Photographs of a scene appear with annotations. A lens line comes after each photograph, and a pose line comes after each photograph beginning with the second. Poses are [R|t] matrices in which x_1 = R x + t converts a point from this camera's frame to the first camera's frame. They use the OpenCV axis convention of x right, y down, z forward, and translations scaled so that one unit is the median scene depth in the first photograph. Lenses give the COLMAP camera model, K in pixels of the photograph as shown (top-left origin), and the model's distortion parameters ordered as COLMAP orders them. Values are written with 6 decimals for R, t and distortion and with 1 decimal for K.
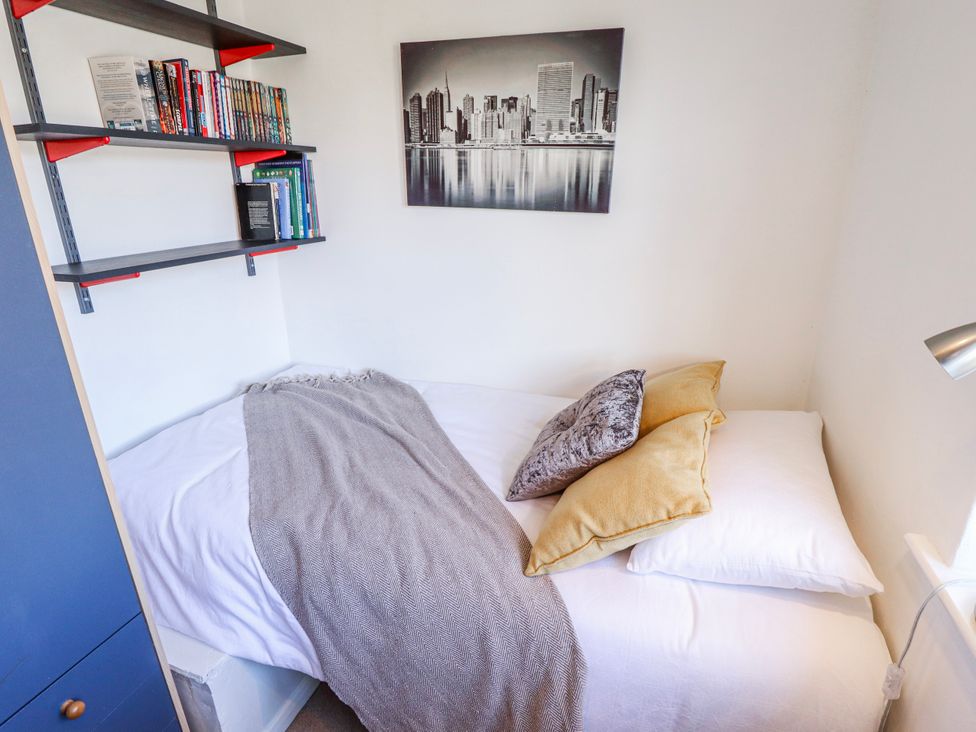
lens RADIAL K [[526.3, 0, 484.9], [0, 526.3, 367.2], [0, 0, 1]] dist [-0.011088, -0.007541]
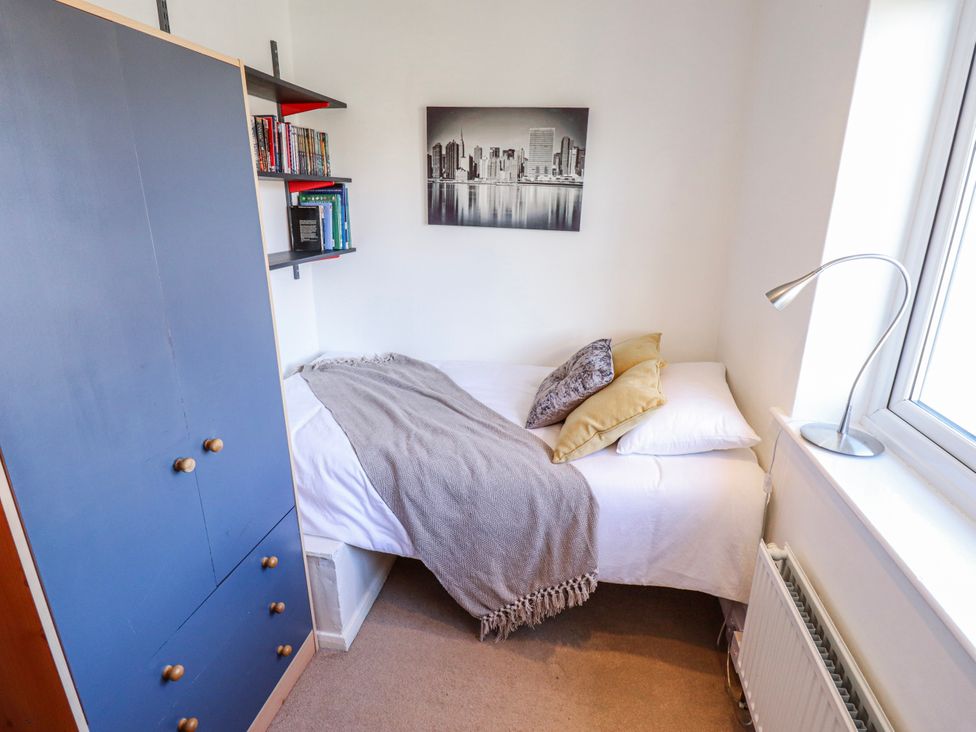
lens RADIAL K [[526.3, 0, 489.8], [0, 526.3, 363.8], [0, 0, 1]] dist [-0.011088, -0.007541]
pose [[0.988302, -0.031900, 0.149139, -0.251151], [0.036551, 0.998924, -0.028549, 0.106024], [-0.148068, 0.033666, 0.988404, -0.394363]]
